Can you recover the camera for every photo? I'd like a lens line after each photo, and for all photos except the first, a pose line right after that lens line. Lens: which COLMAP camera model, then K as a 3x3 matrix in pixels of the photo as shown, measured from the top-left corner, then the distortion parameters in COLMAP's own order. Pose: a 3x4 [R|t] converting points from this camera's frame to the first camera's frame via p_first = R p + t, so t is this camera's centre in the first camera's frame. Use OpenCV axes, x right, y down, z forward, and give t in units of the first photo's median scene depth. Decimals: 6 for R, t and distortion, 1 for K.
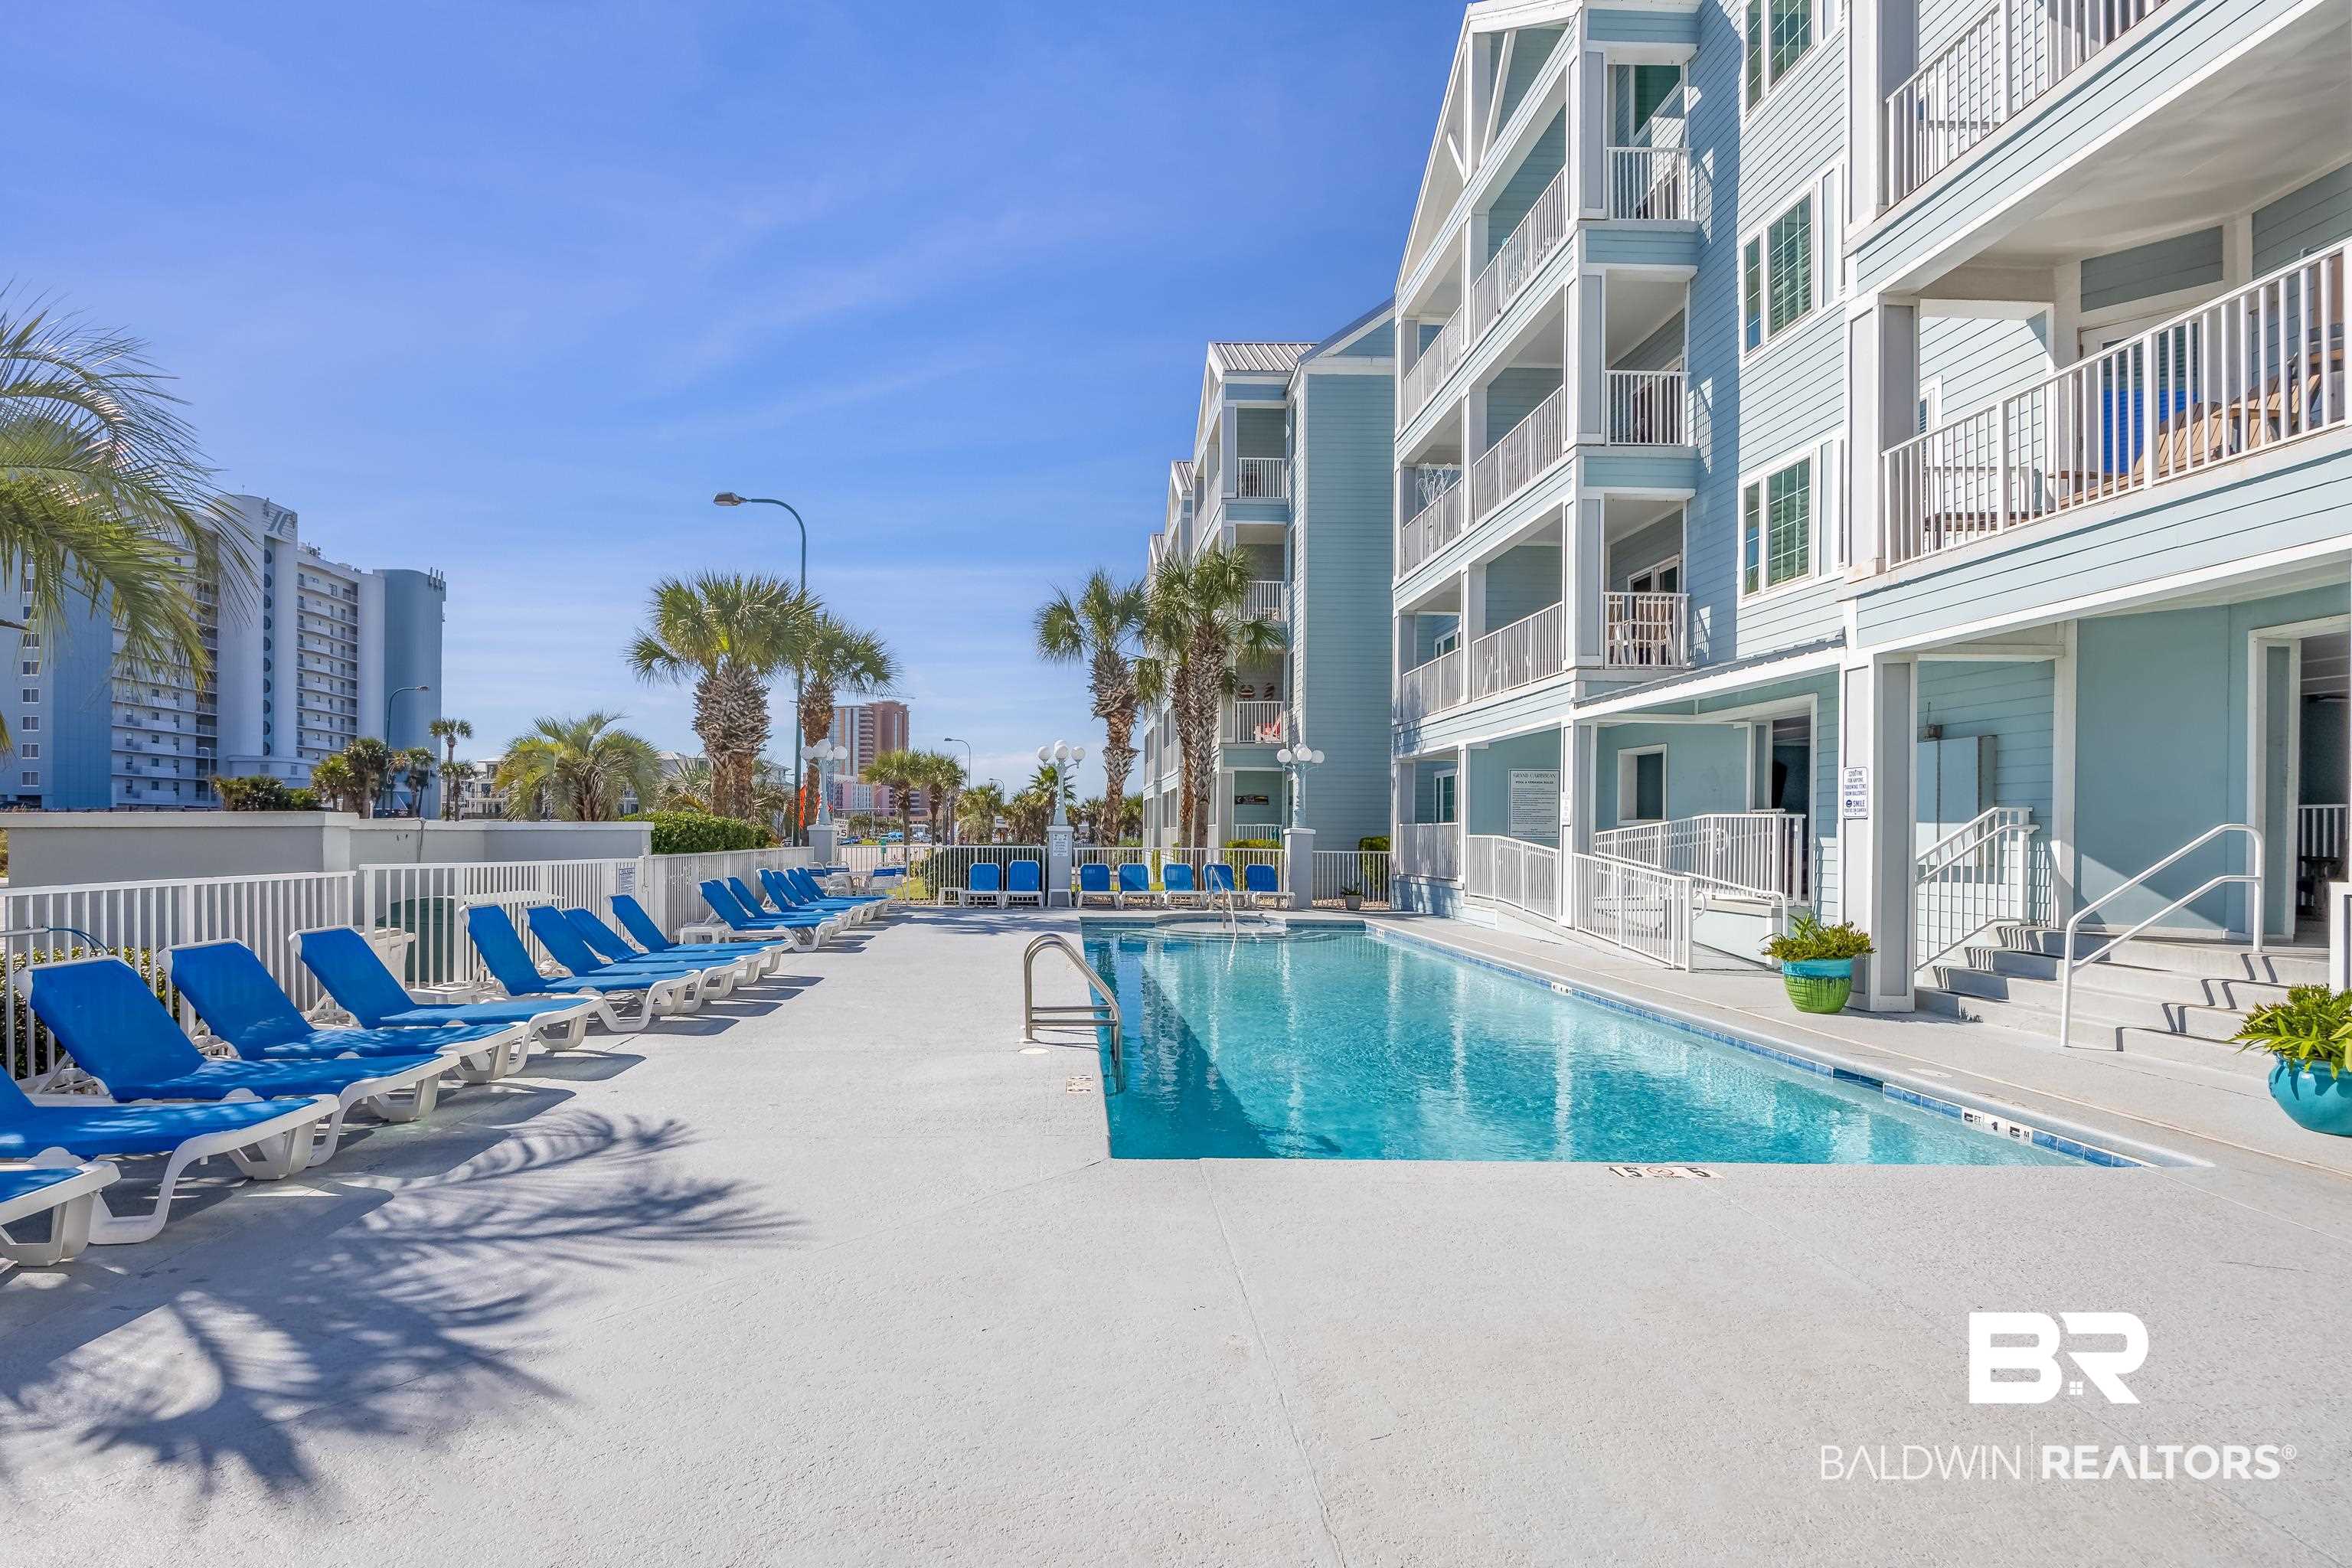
lens RADIAL K [[1064.7, 0, 1087.7], [0, 1064.7, 831.5], [0, 0, 1]] dist [-0.013481, 0.002298]
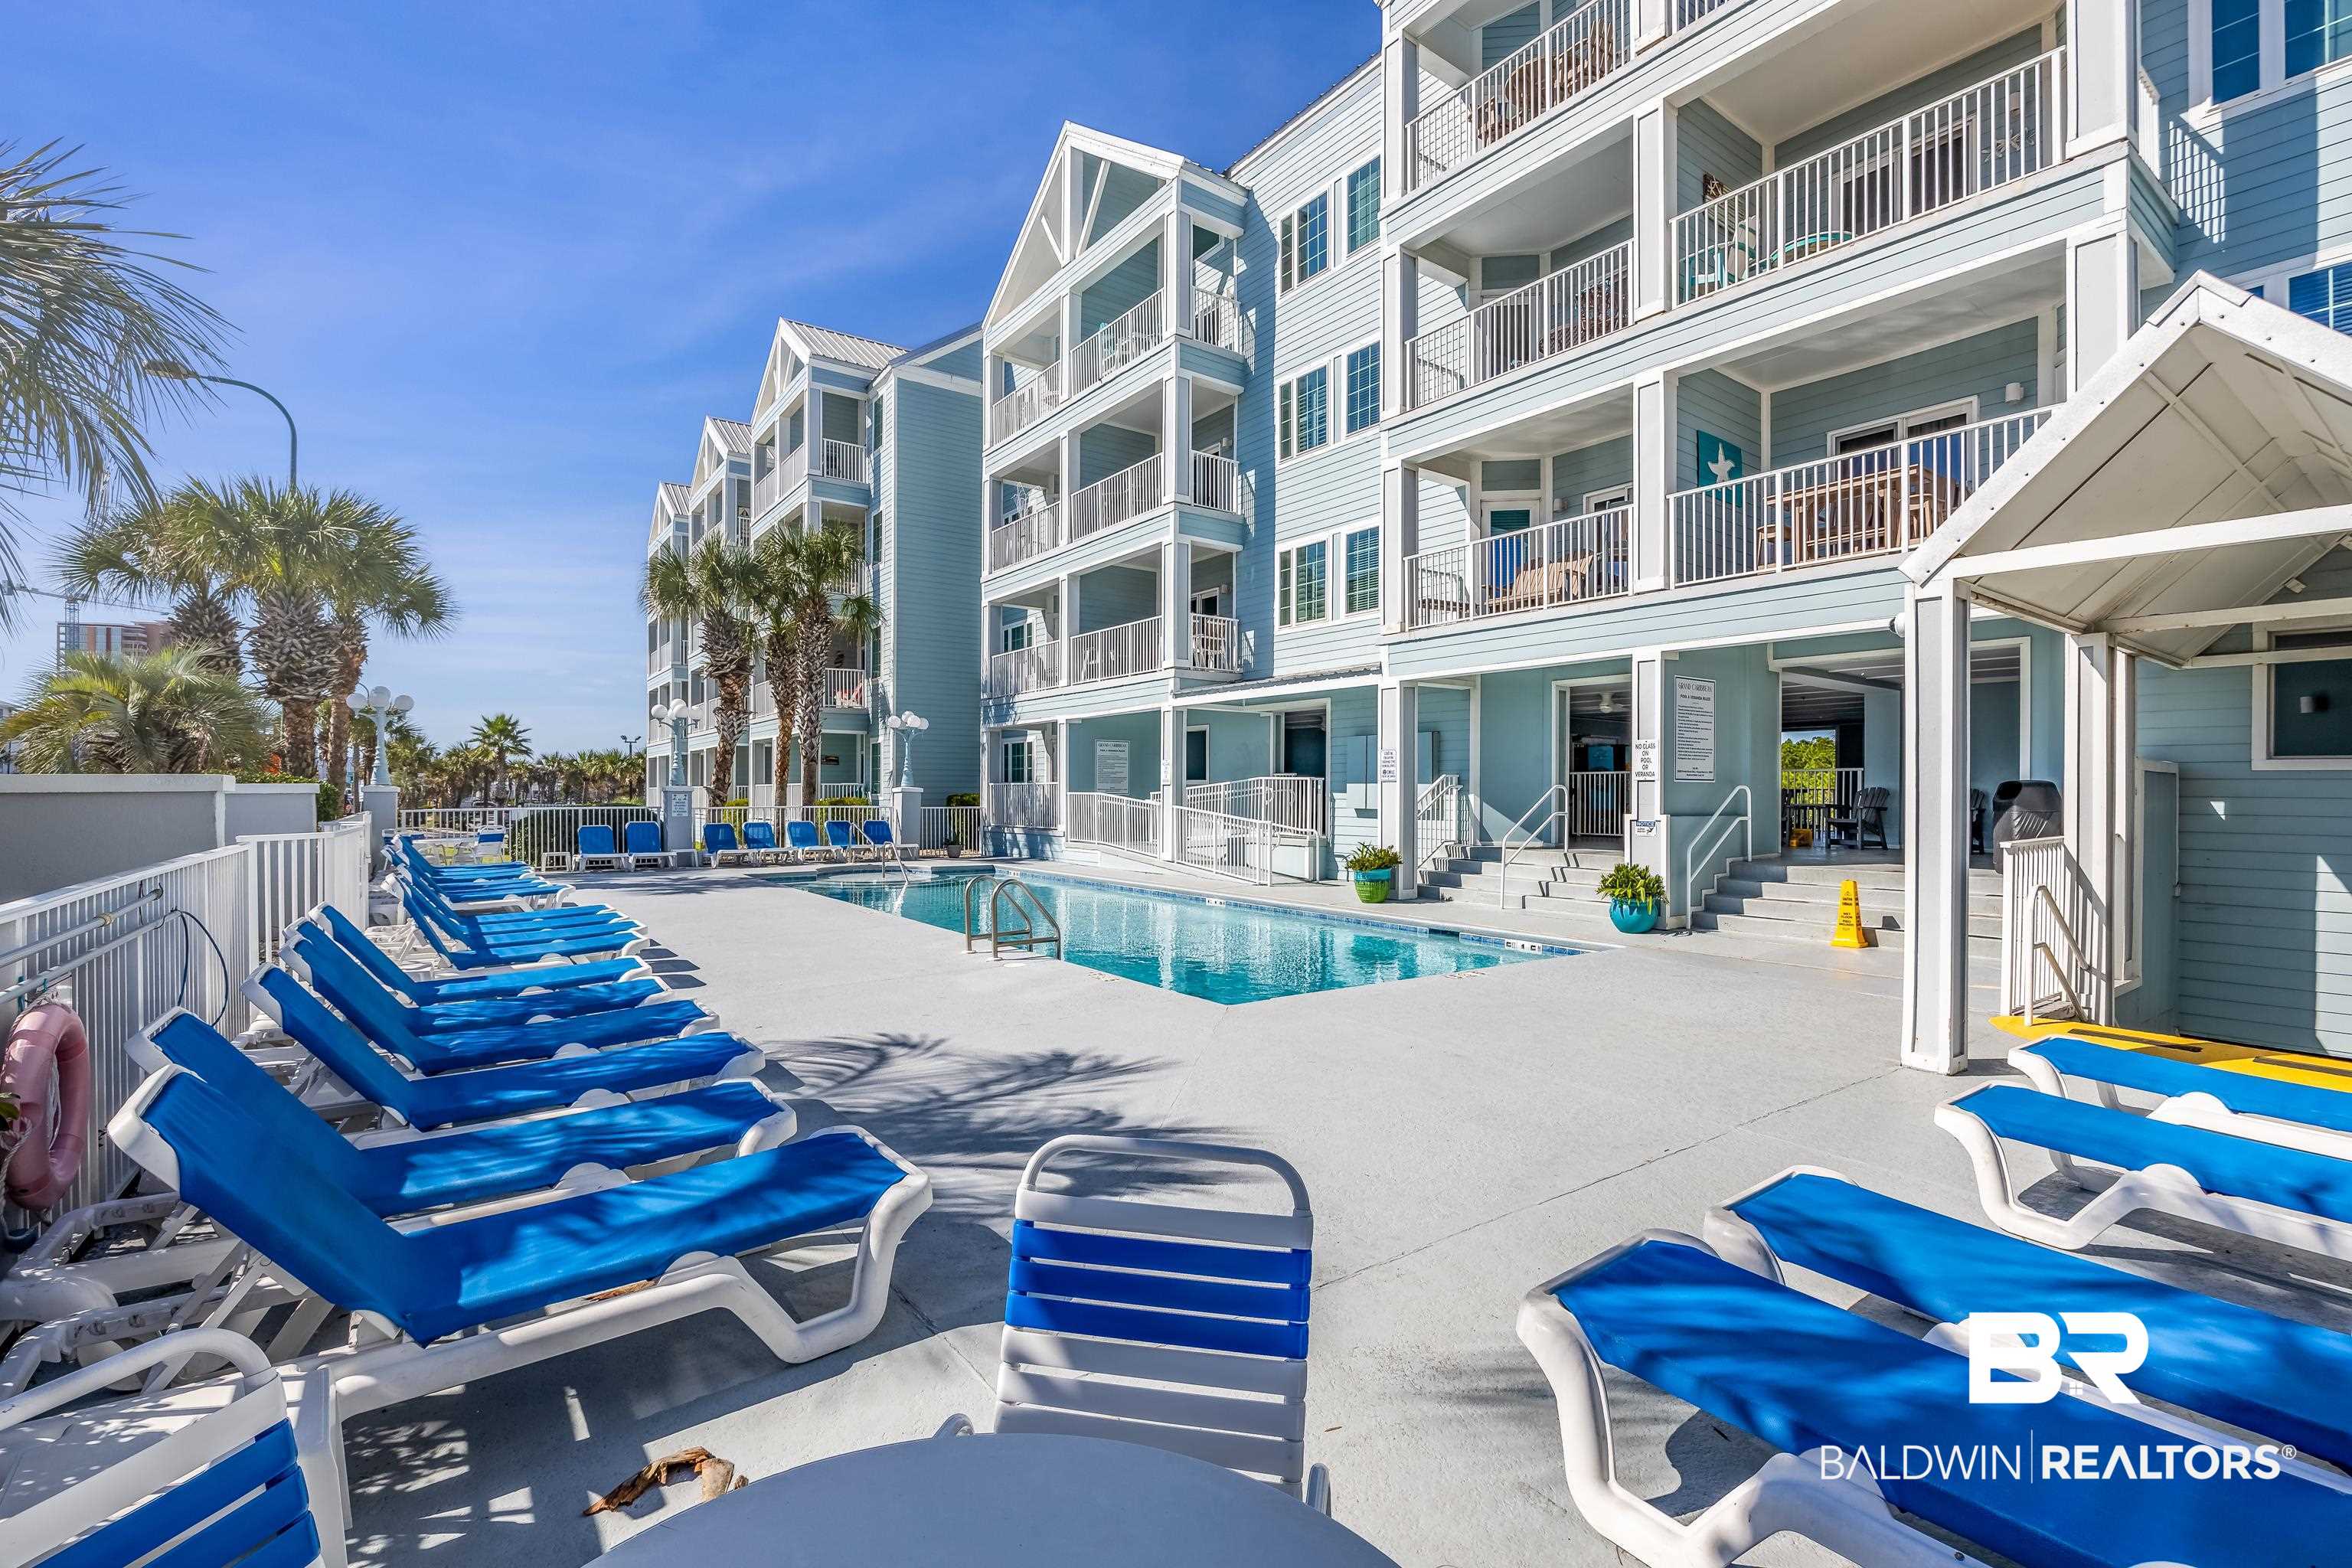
lens RADIAL K [[1015.5, 0, 1166.2], [0, 1015.5, 791.5], [0, 0, 1]] dist [-0.014152, 0.001059]
pose [[0.821087, -0.005599, 0.570775, -0.284090], [0.003773, 0.999983, 0.004381, -0.003048], [-0.570790, -0.001444, 0.821095, -0.050578]]
